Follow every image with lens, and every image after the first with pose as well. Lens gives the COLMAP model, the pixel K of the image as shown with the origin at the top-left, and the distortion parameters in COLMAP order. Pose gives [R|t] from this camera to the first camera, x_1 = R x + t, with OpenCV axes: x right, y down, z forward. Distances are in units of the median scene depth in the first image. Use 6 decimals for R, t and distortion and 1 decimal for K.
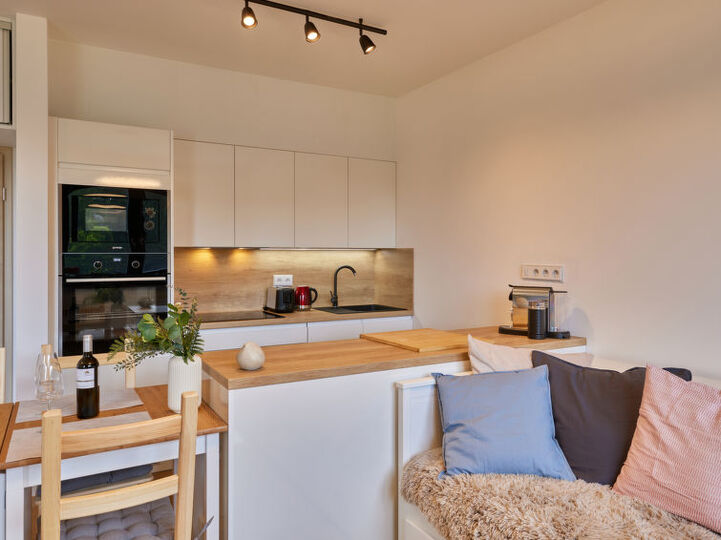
lens RADIAL K [[532.0, 0, 376.9], [0, 532.0, 259.1], [0, 0, 1]] dist [0.017663, -0.005650]
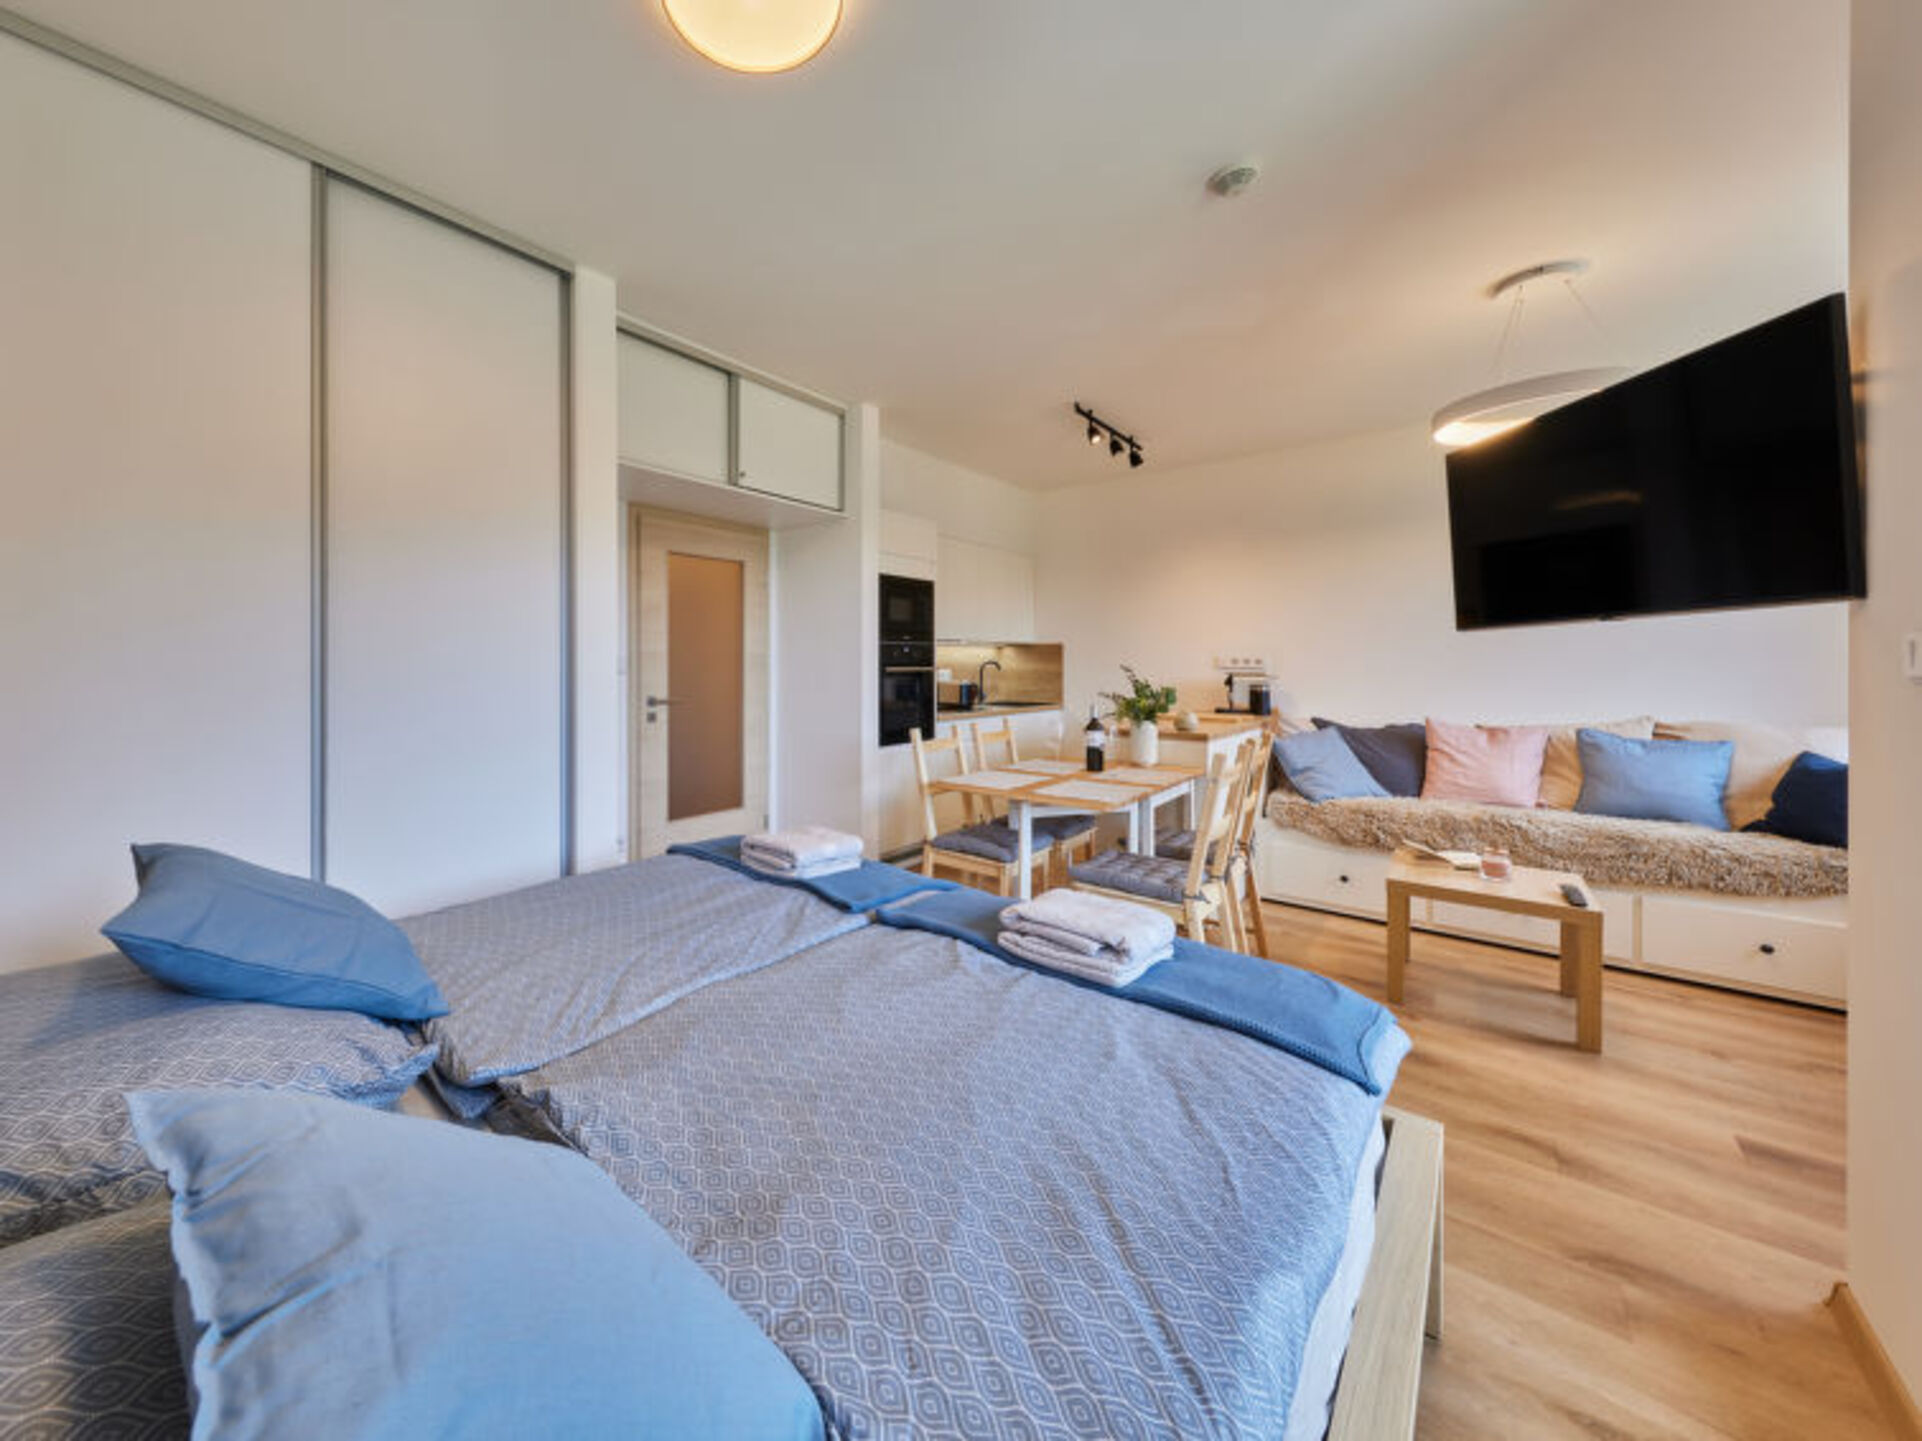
lens RADIAL K [[694.3, 0, 879.2], [0, 694.3, 662.5], [0, 0, 1]] dist [-0.001484, -0.001174]
pose [[0.955238, 0.001616, 0.295835, -0.759166], [0.000950, 0.999963, -0.008531, 0.031065], [-0.295838, 0.008430, 0.955201, -0.192338]]
